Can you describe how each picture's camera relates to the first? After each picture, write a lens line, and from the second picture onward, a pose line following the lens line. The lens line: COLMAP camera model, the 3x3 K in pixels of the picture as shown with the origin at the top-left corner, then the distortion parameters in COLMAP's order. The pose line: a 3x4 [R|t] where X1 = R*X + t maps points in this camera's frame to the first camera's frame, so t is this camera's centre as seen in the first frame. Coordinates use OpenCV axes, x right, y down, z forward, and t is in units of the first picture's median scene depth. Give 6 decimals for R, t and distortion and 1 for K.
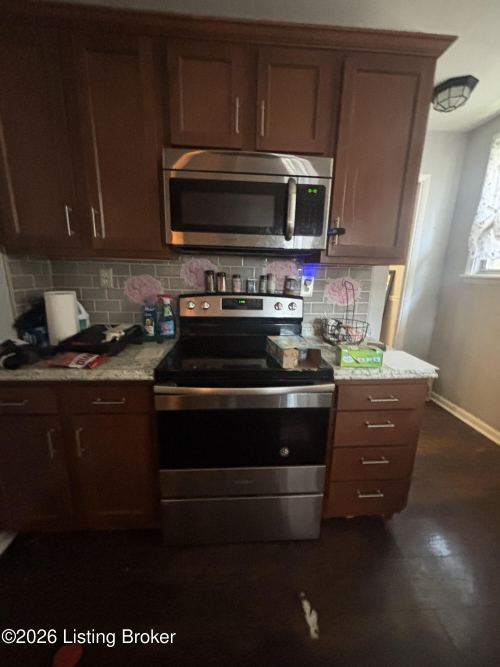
lens RADIAL K [[268.8, 0, 254.2], [0, 268.8, 326.4], [0, 0, 1]] dist [0.010387, 0.000012]
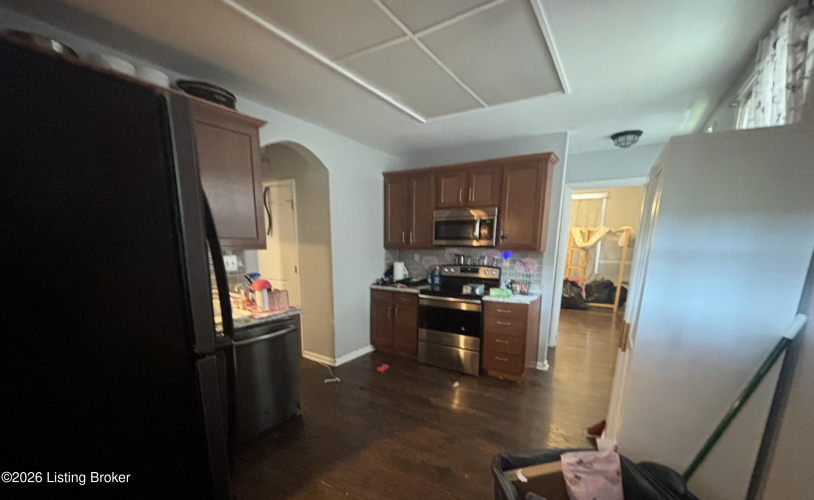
lens RADIAL K [[335.4, 0, 407.2], [0, 335.4, 250.4], [0, 0, 1]] dist [-0.000077, -0.000003]
pose [[0.797562, -0.004397, -0.603221, 1.146880], [-0.116256, 0.980107, -0.160854, 0.238960], [0.591928, 0.198419, 0.781185, -1.327902]]
